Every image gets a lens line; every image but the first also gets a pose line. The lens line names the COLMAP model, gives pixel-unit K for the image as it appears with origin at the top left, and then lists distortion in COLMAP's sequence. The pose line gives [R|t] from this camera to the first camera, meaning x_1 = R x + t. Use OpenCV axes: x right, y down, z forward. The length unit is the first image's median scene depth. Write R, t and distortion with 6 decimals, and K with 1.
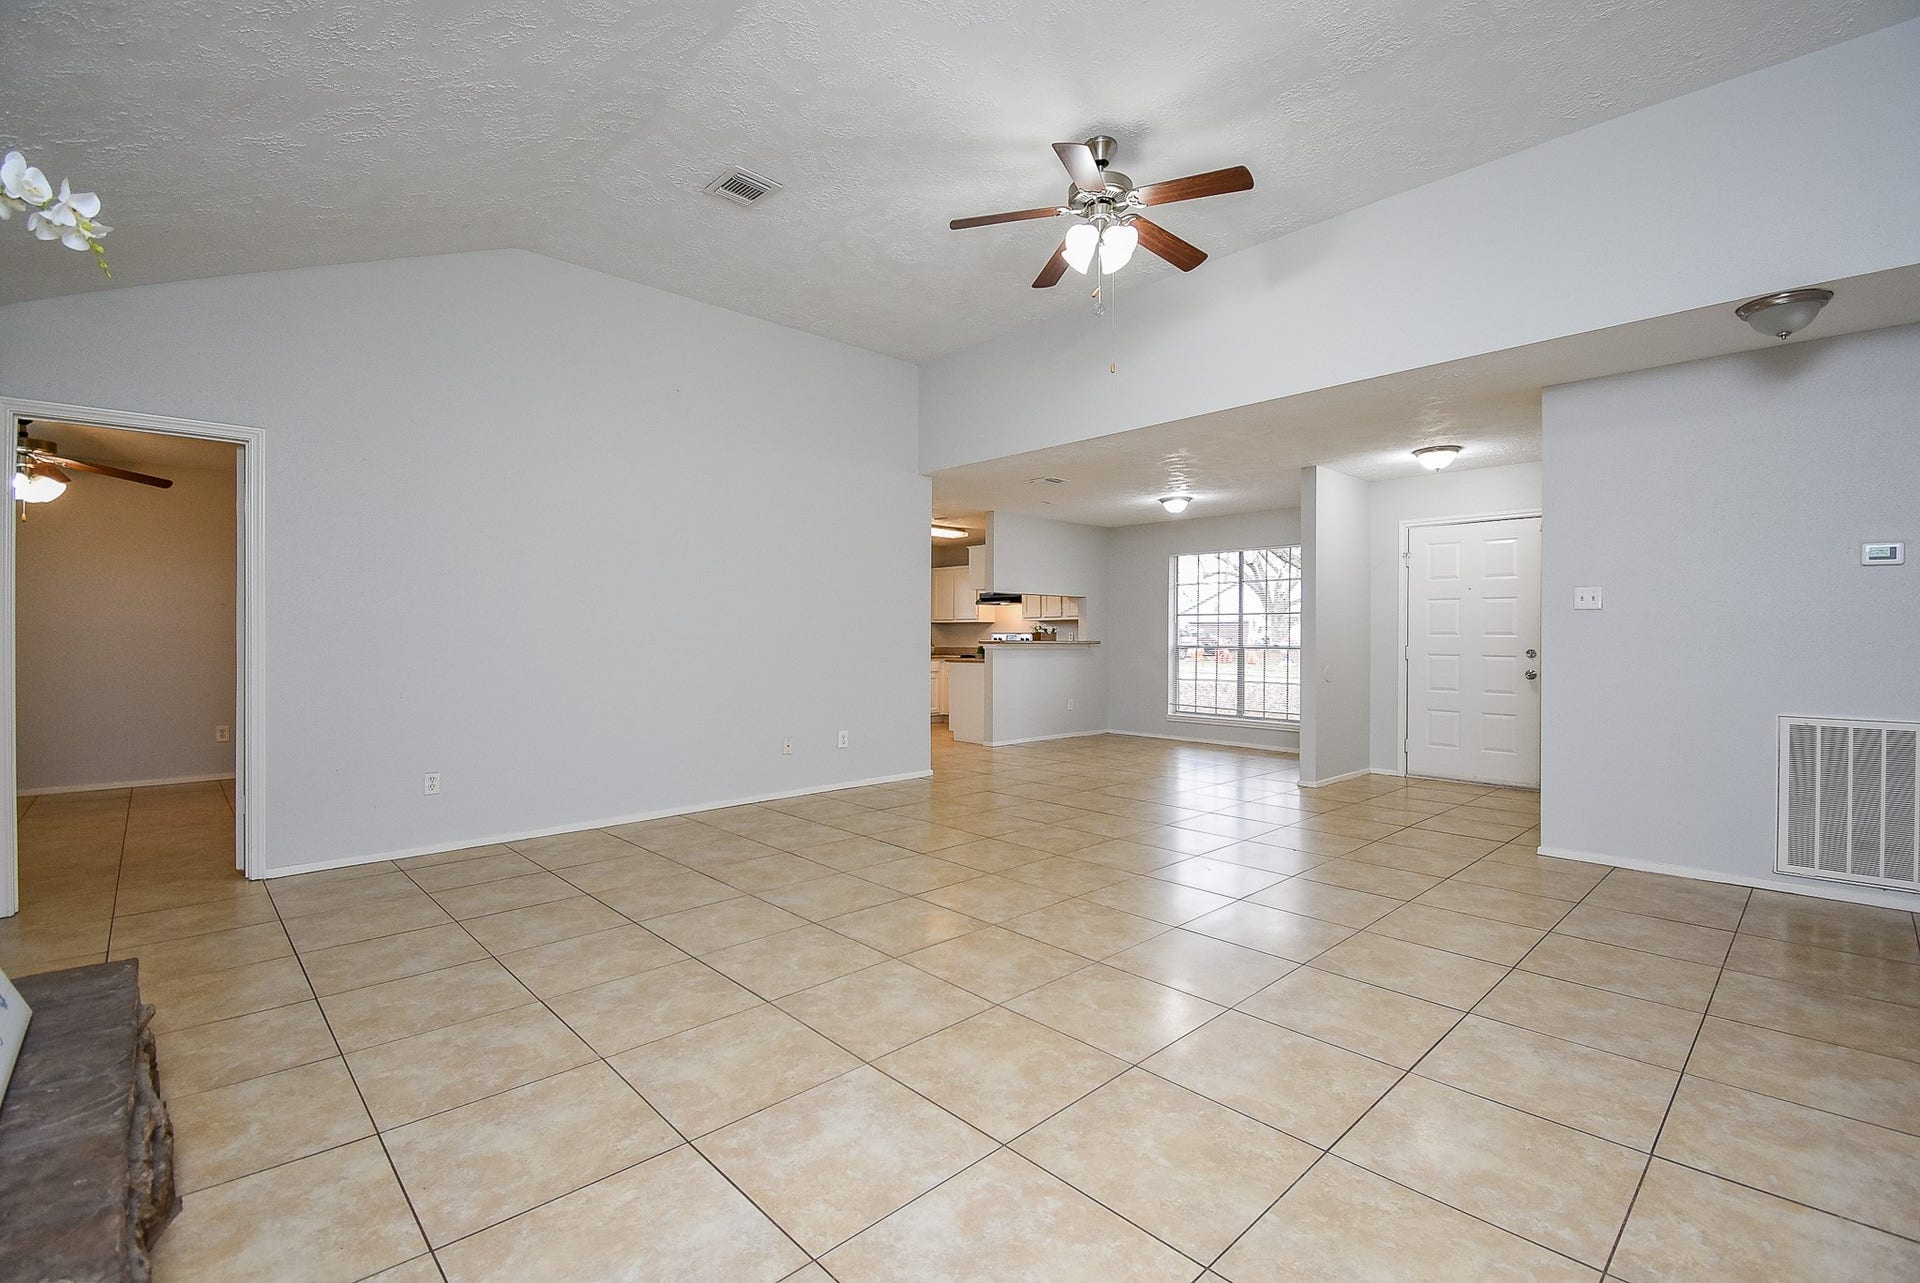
lens RADIAL K [[839.1, 0, 963.0], [0, 839.1, 637.7], [0, 0, 1]] dist [0.033299, -0.022601]
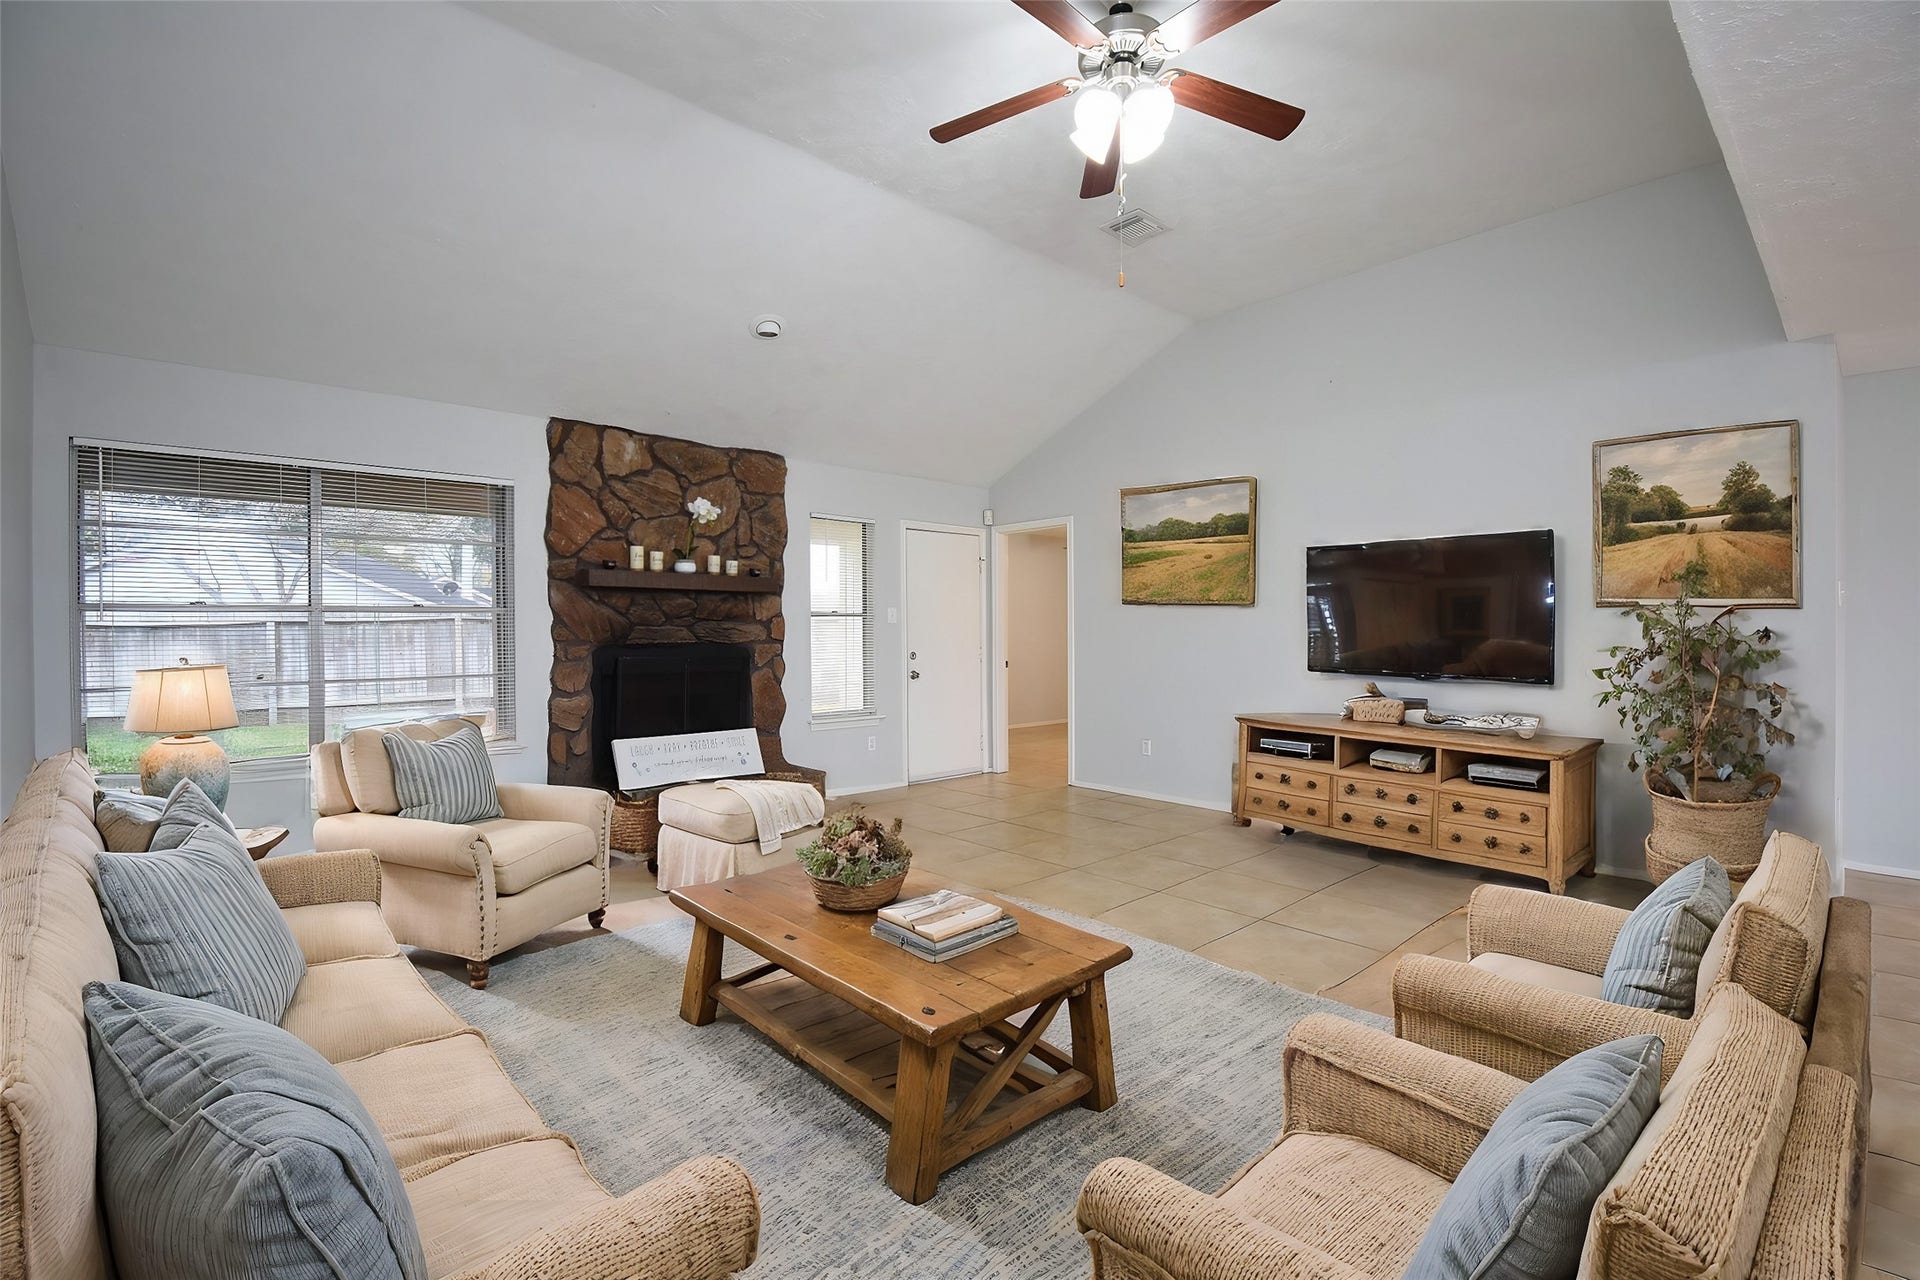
lens RADIAL K [[845.6, 0, 958.0], [0, 845.6, 639.6], [0, 0, 1]] dist [0.009520, -0.021398]
pose [[-0.026163, 0.009776, -0.999610, 0.797060], [0.002155, 0.999950, 0.009723, -0.016695], [0.999655, -0.001900, -0.026183, 0.775059]]
